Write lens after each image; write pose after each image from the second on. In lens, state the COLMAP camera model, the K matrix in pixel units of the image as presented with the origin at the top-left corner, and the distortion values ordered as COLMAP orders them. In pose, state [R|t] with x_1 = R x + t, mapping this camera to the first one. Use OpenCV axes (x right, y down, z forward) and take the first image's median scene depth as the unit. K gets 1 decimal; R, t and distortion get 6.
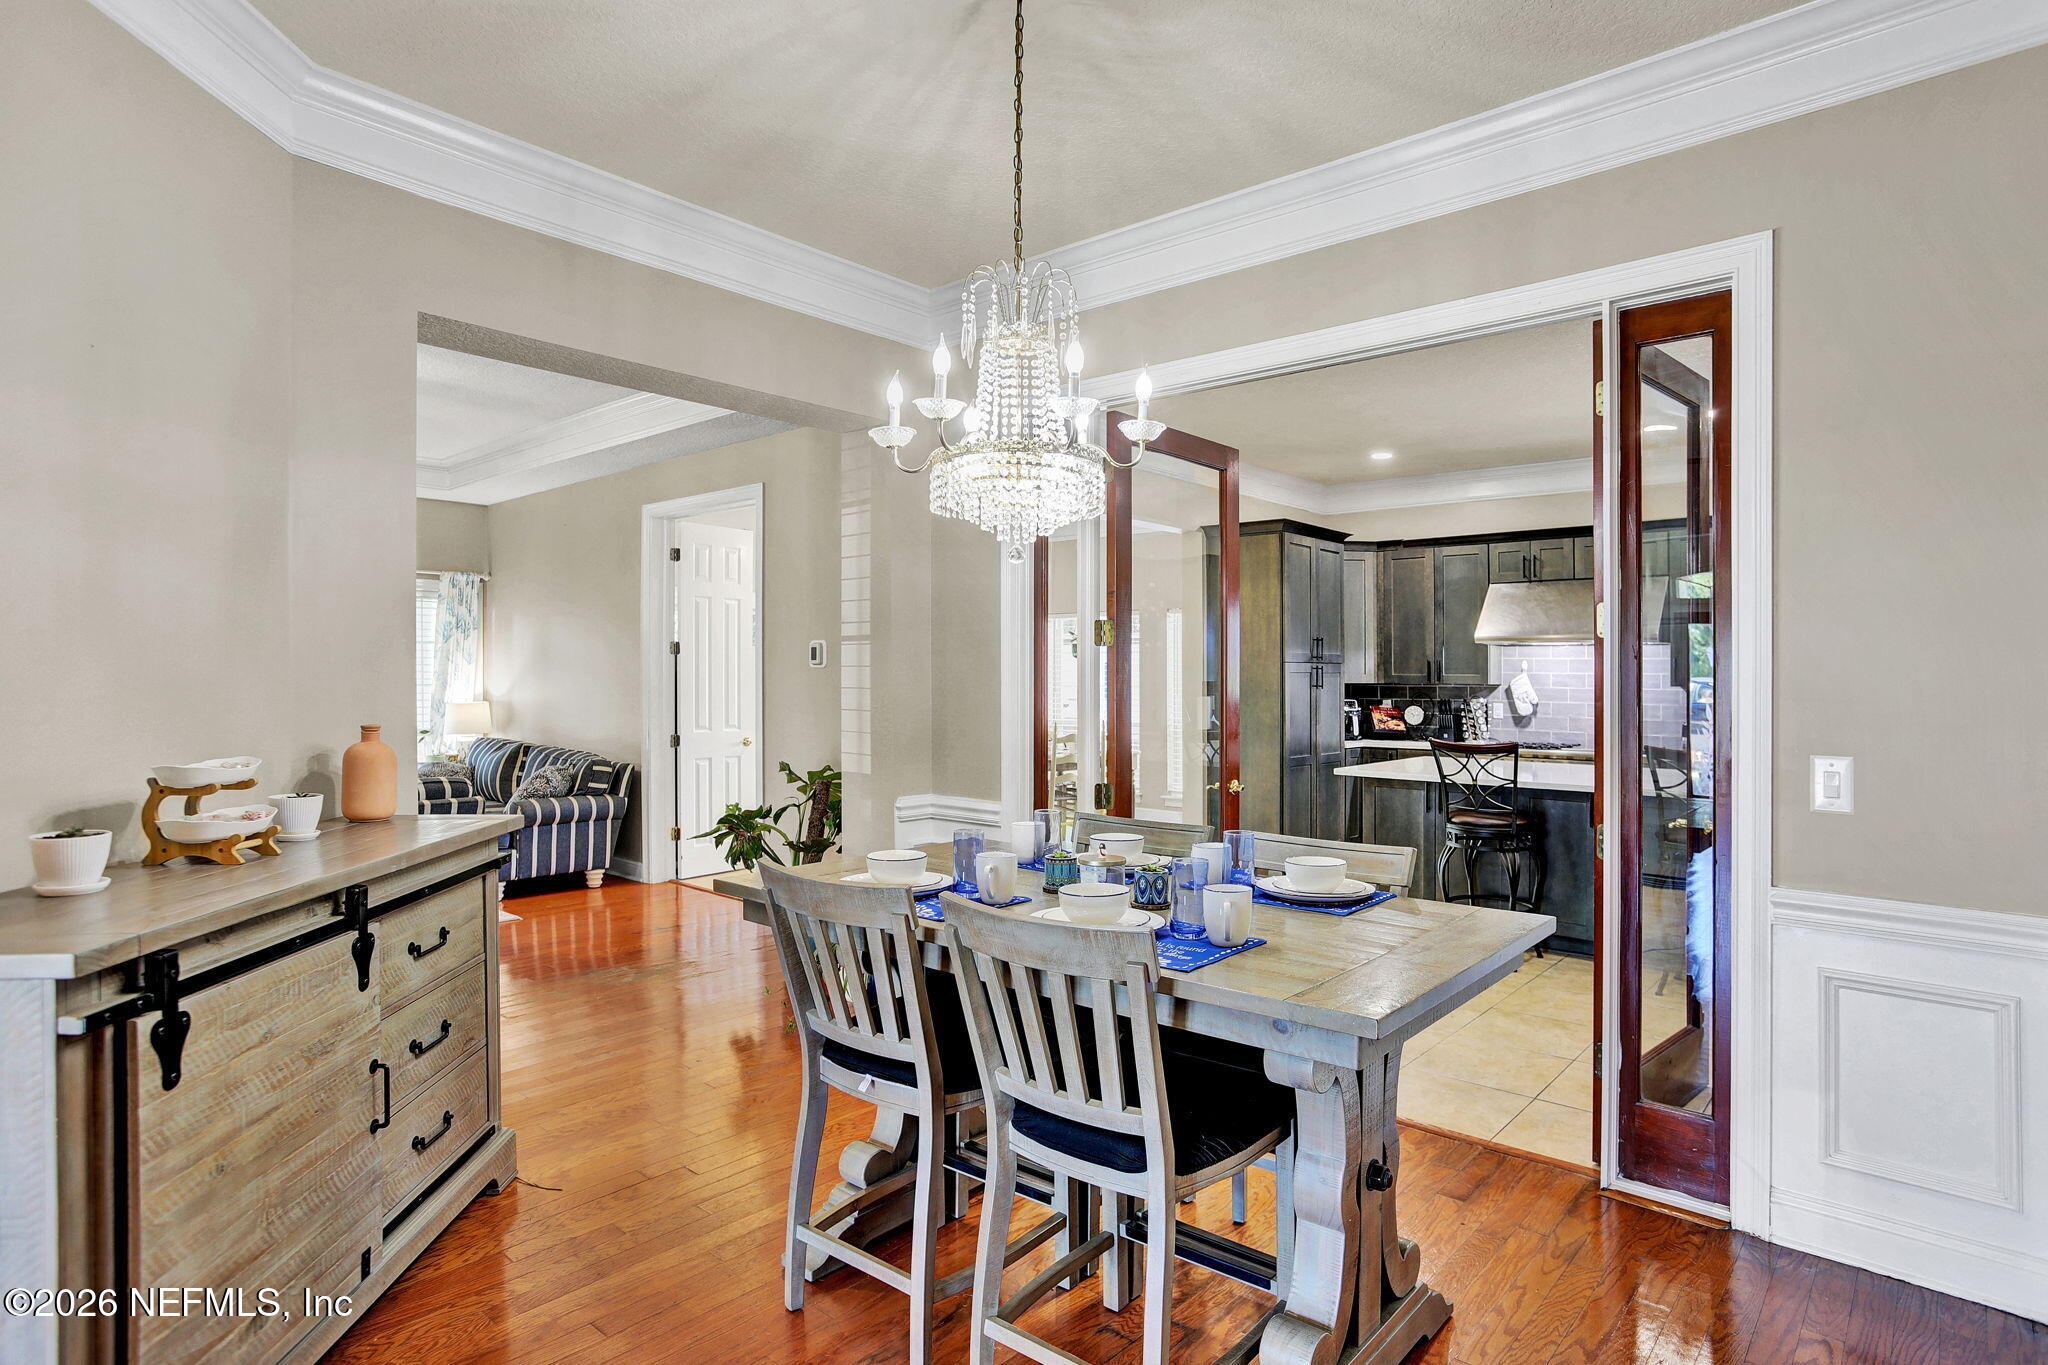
lens RADIAL K [[1091.5, 0, 1012.0], [0, 1091.5, 665.2], [0, 0, 1]] dist [-0.042565, 0.010962]
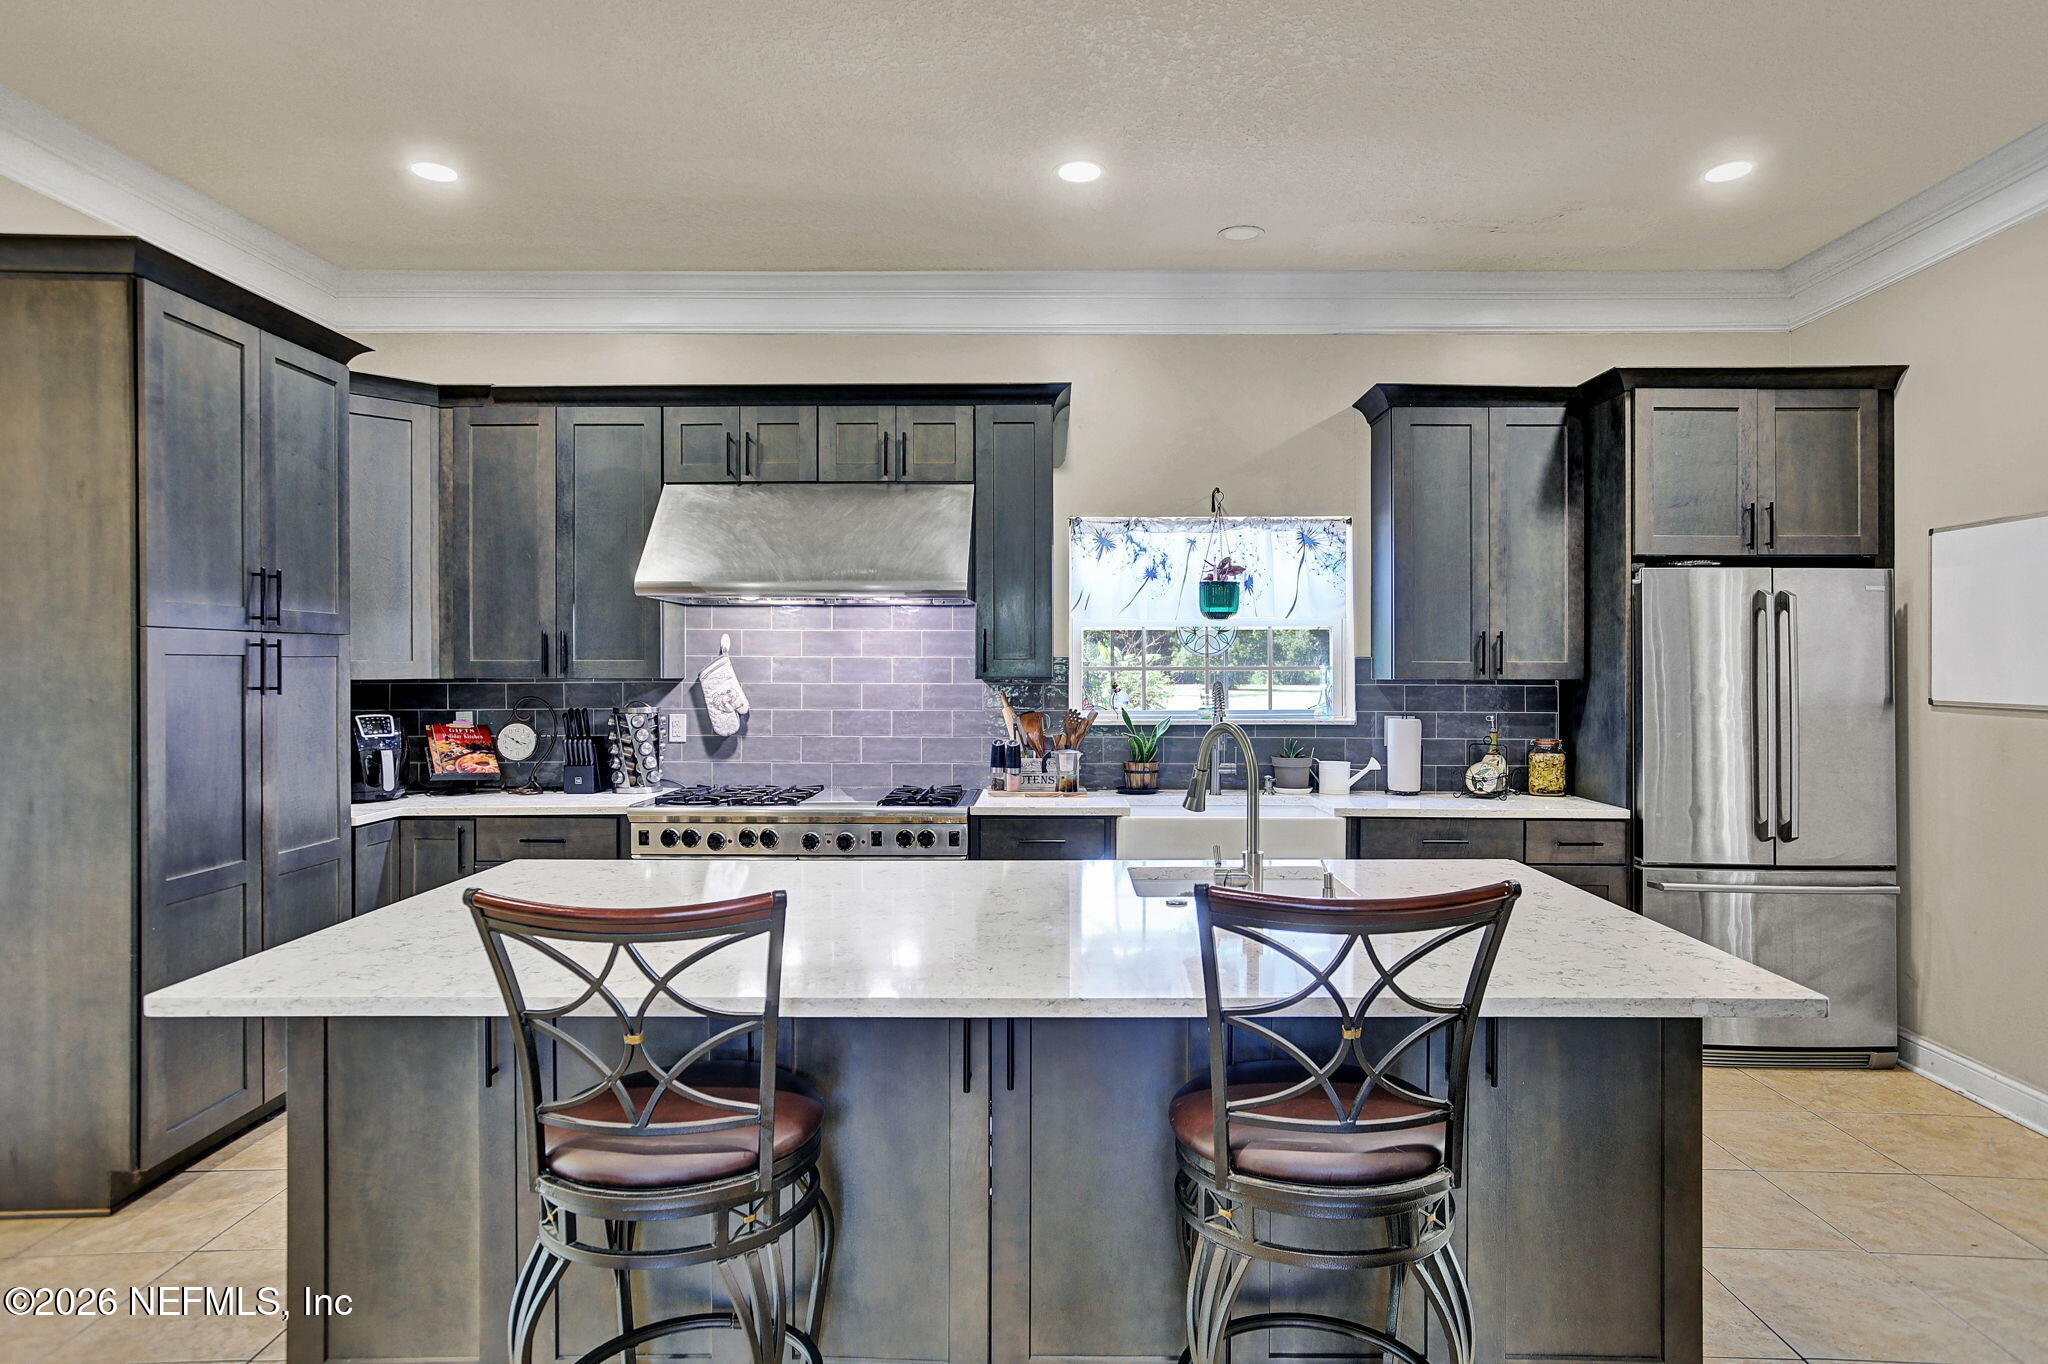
lens RADIAL K [[1217.5, 0, 1022.1], [0, 1217.5, 643.3], [0, 0, 1]] dist [-0.001999, -0.003023]
pose [[0.756682, 0.007363, 0.653742, 0.471152], [0.000483, 0.999930, -0.011822, 0.019147], [-0.653783, 0.009261, 0.756625, 1.106834]]
